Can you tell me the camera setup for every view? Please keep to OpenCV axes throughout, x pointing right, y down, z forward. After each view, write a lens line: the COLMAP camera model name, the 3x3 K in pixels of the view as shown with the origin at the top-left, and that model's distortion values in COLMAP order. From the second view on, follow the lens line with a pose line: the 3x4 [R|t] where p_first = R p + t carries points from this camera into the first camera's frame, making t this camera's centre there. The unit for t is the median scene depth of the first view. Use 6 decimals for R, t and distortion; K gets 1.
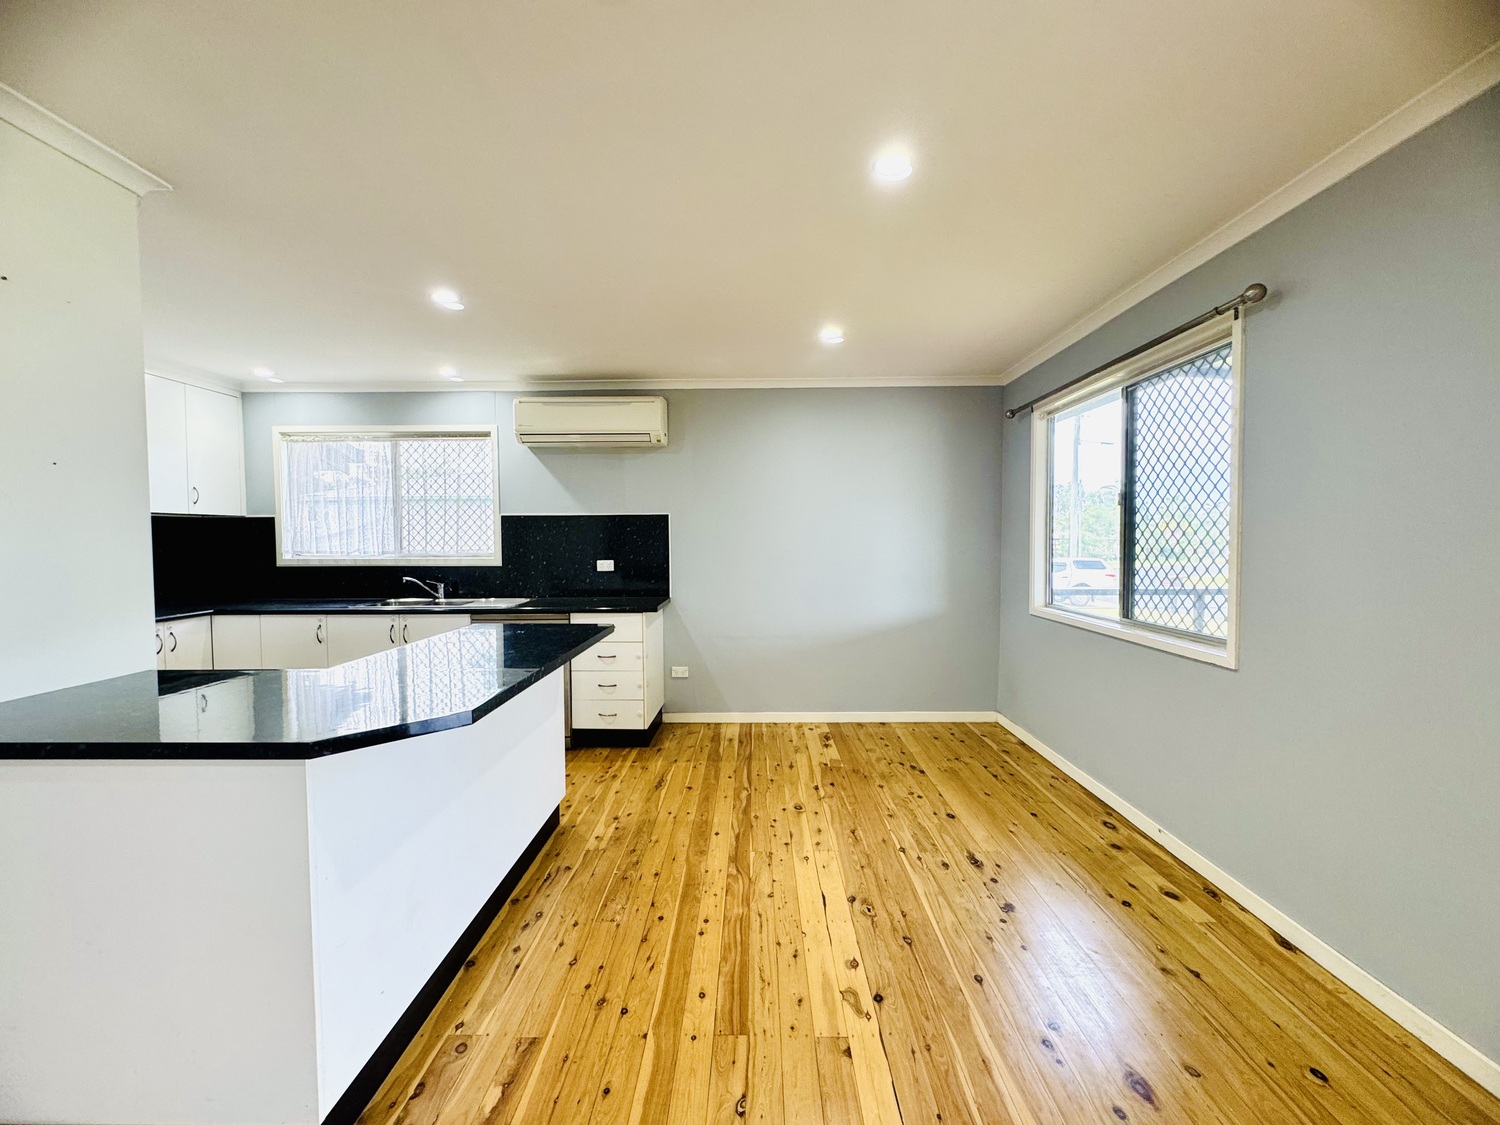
lens RADIAL K [[597.6, 0, 750.0], [0, 597.6, 562.5], [0, 0, 1]] dist [-0.001902, 0.000069]
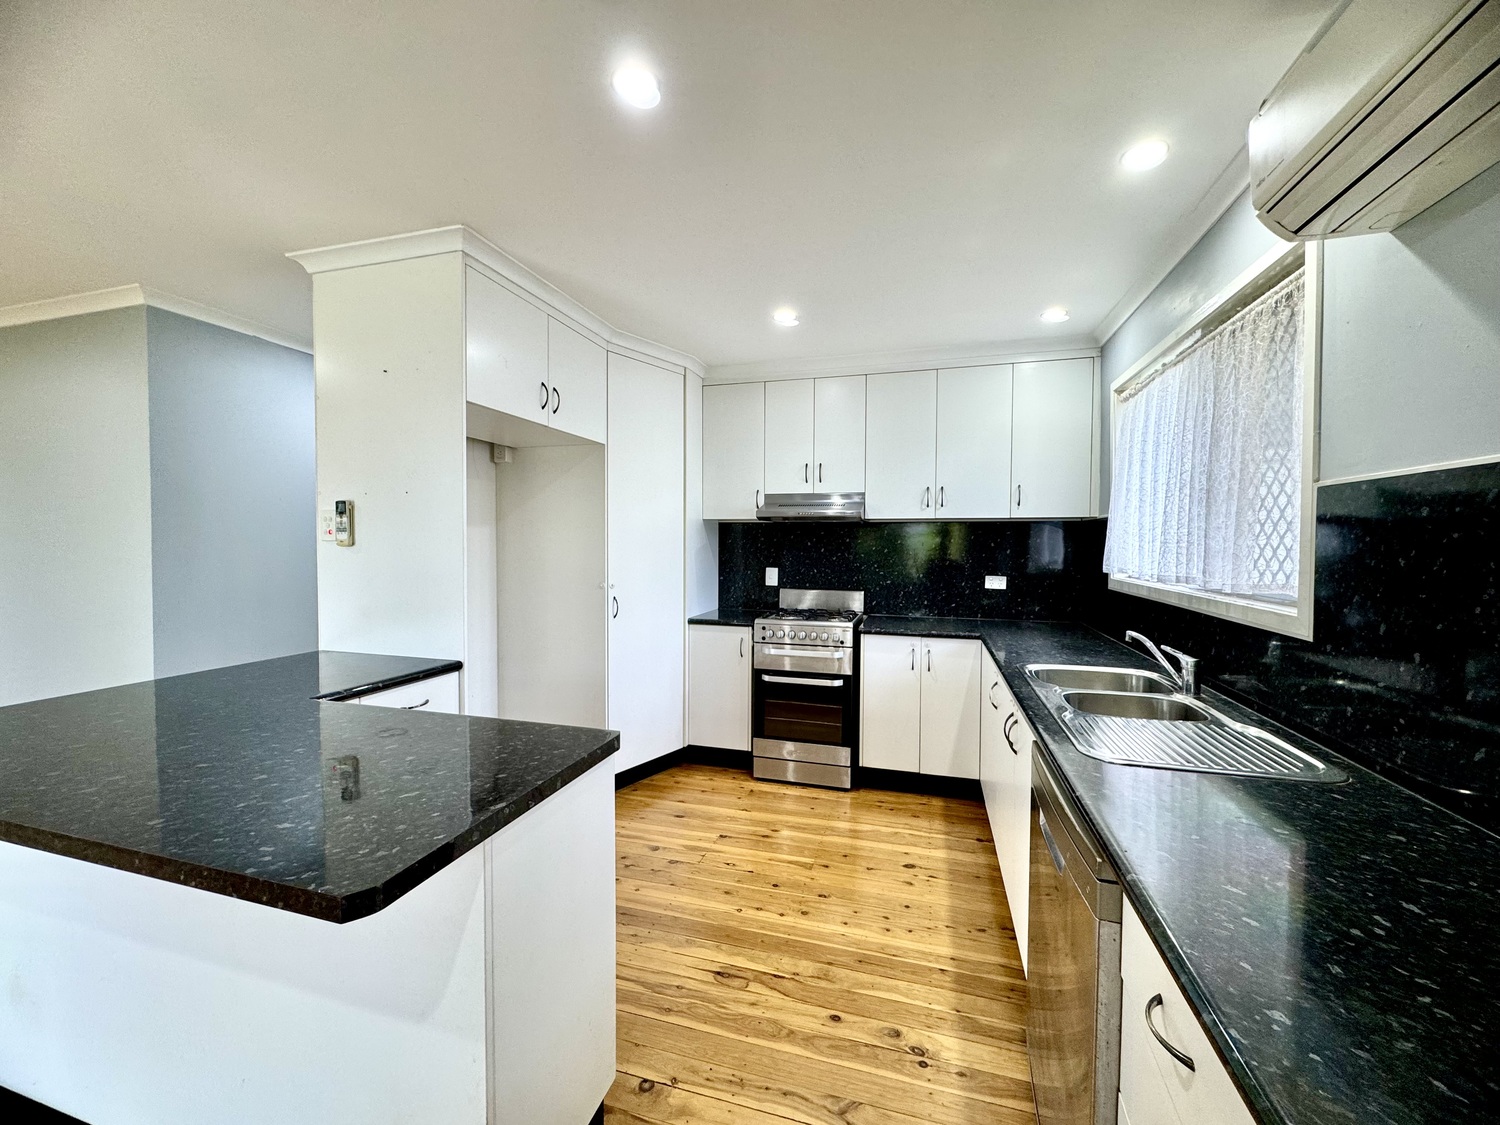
lens RADIAL K [[597.6, 0, 750.0], [0, 597.6, 562.5], [0, 0, 1]] dist [-0.001902, 0.000069]
pose [[-0.271491, 0.033628, -0.961853, -0.026405], [-0.042504, 0.997995, 0.046888, -0.054933], [0.961502, 0.053612, -0.269517, 1.103614]]
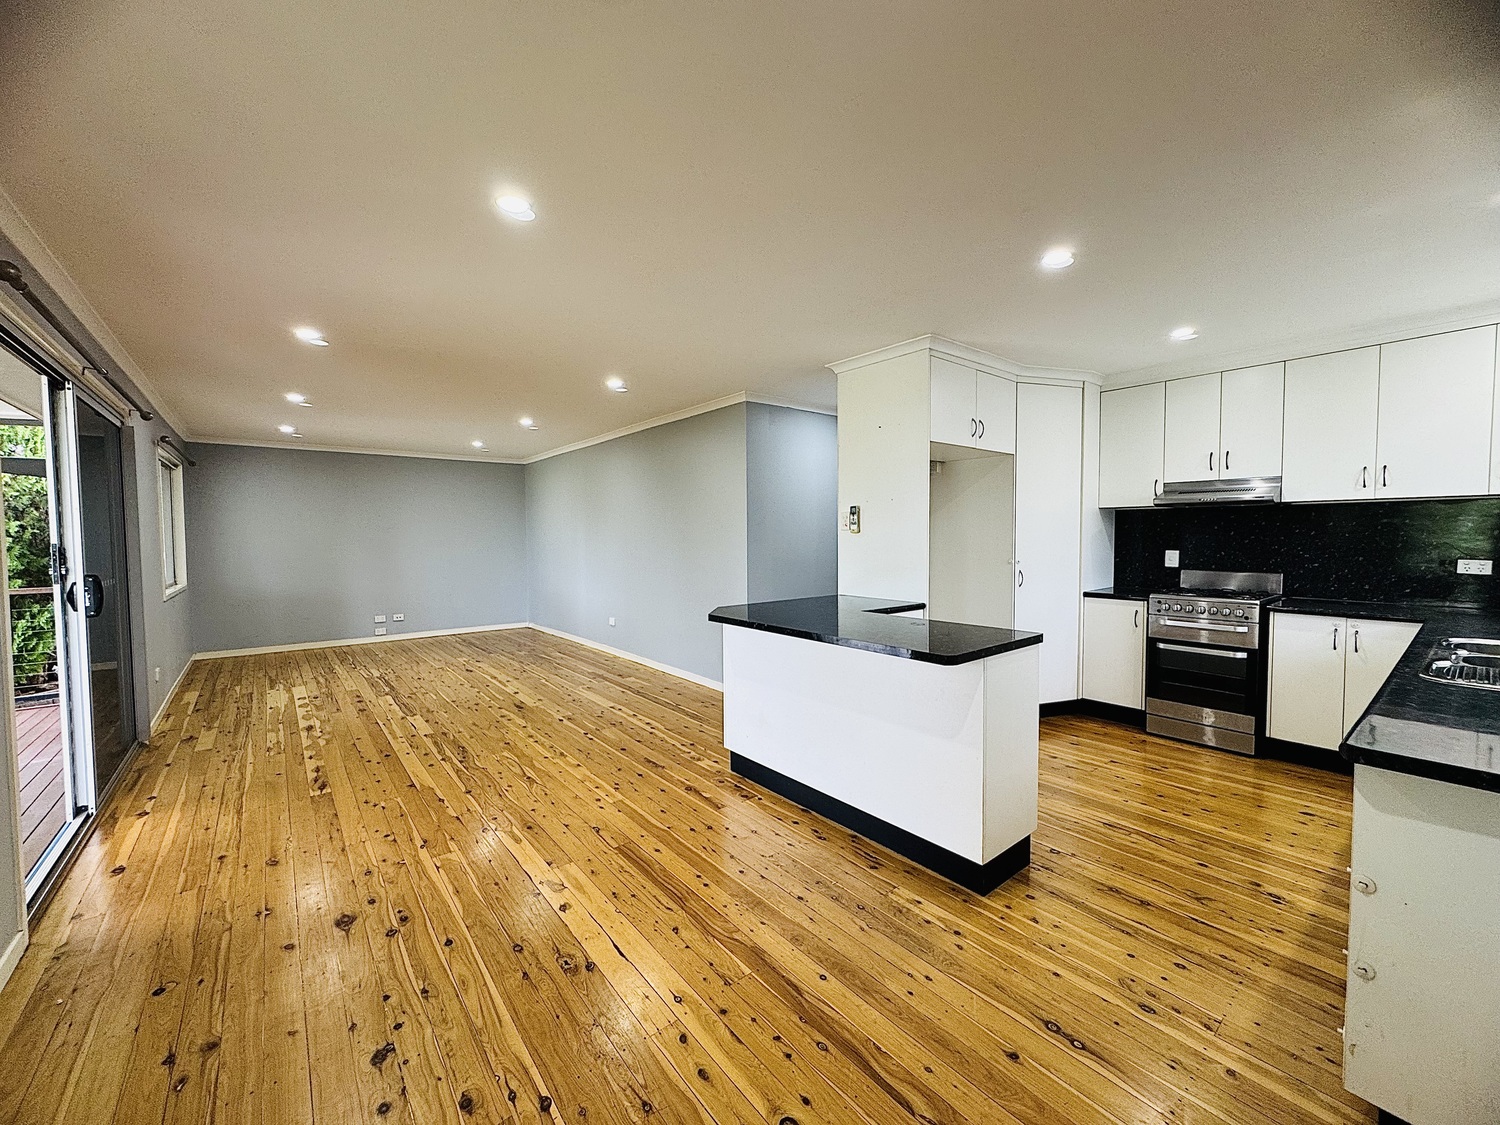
lens RADIAL K [[596.9, 0, 750.0], [0, 596.9, 562.5], [0, 0, 1]] dist [-0.000820, -0.000373]
pose [[-0.771694, 0.041129, -0.634662, 0.361913], [-0.013615, 0.996610, 0.081139, -0.056102], [0.635848, 0.071255, -0.768518, 1.246393]]
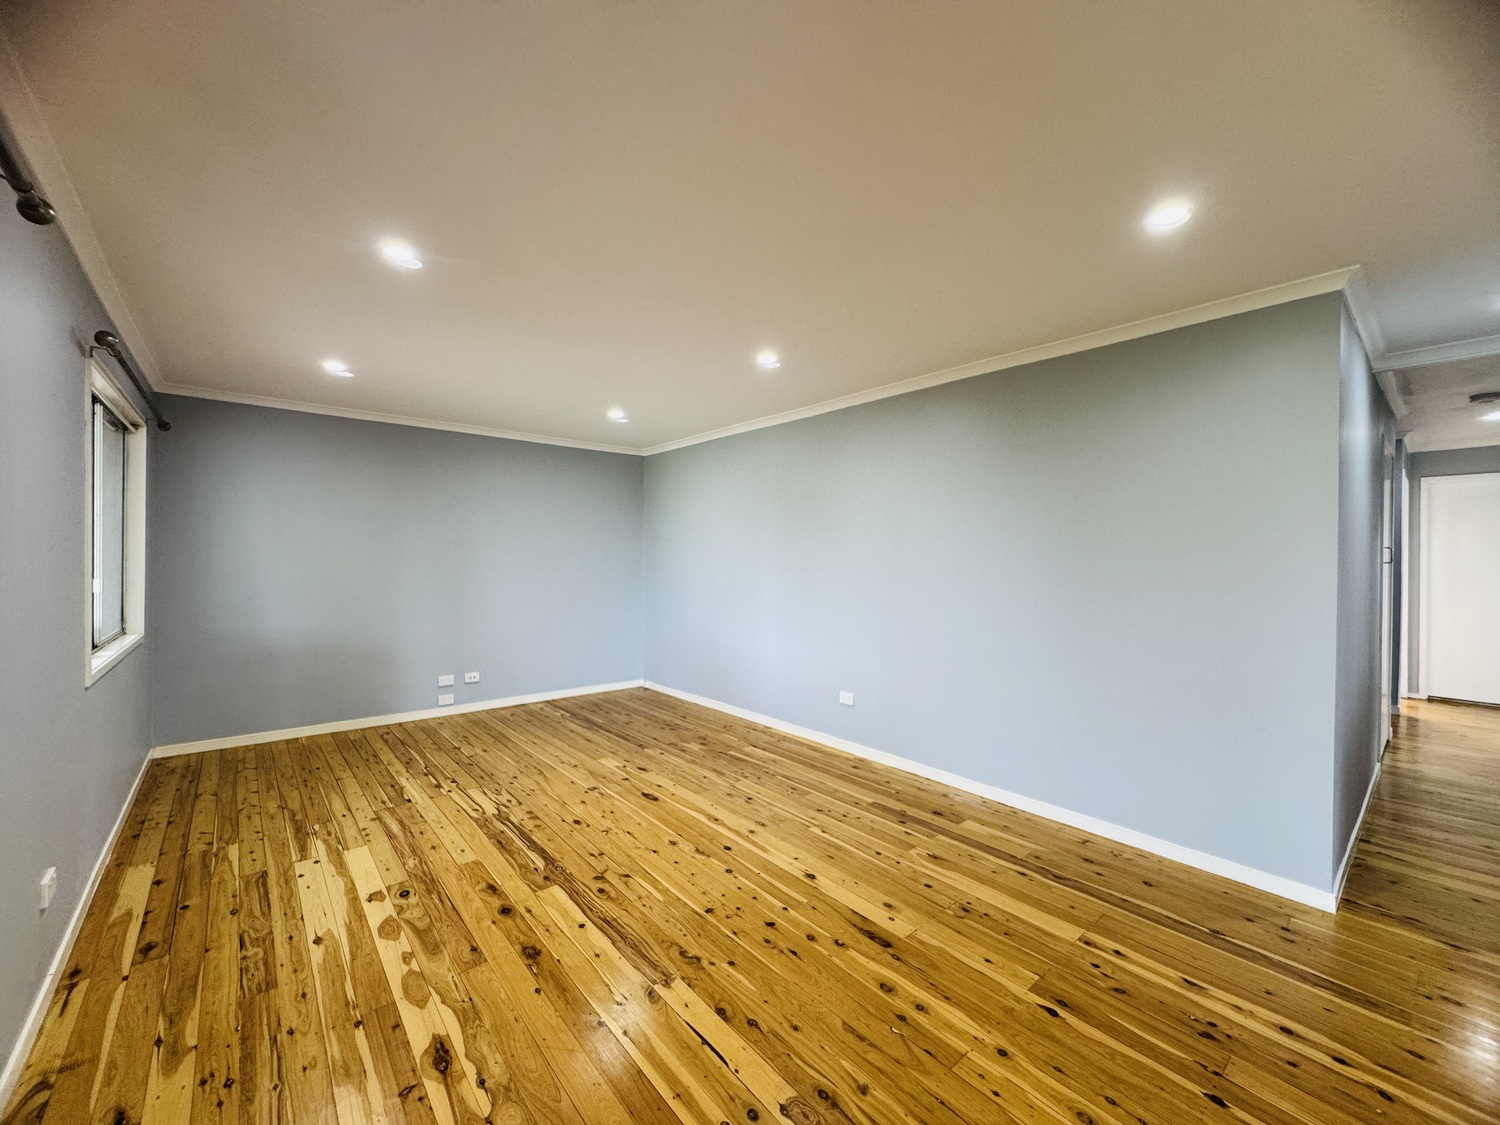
lens RADIAL K [[597.6, 0, 750.0], [0, 597.6, 562.5], [0, 0, 1]] dist [-0.001902, 0.000069]
pose [[-0.755979, 0.005569, -0.654572, 0.423514], [-0.029225, 0.998680, 0.042249, -0.014781], [0.653943, 0.051069, -0.754818, 0.130935]]
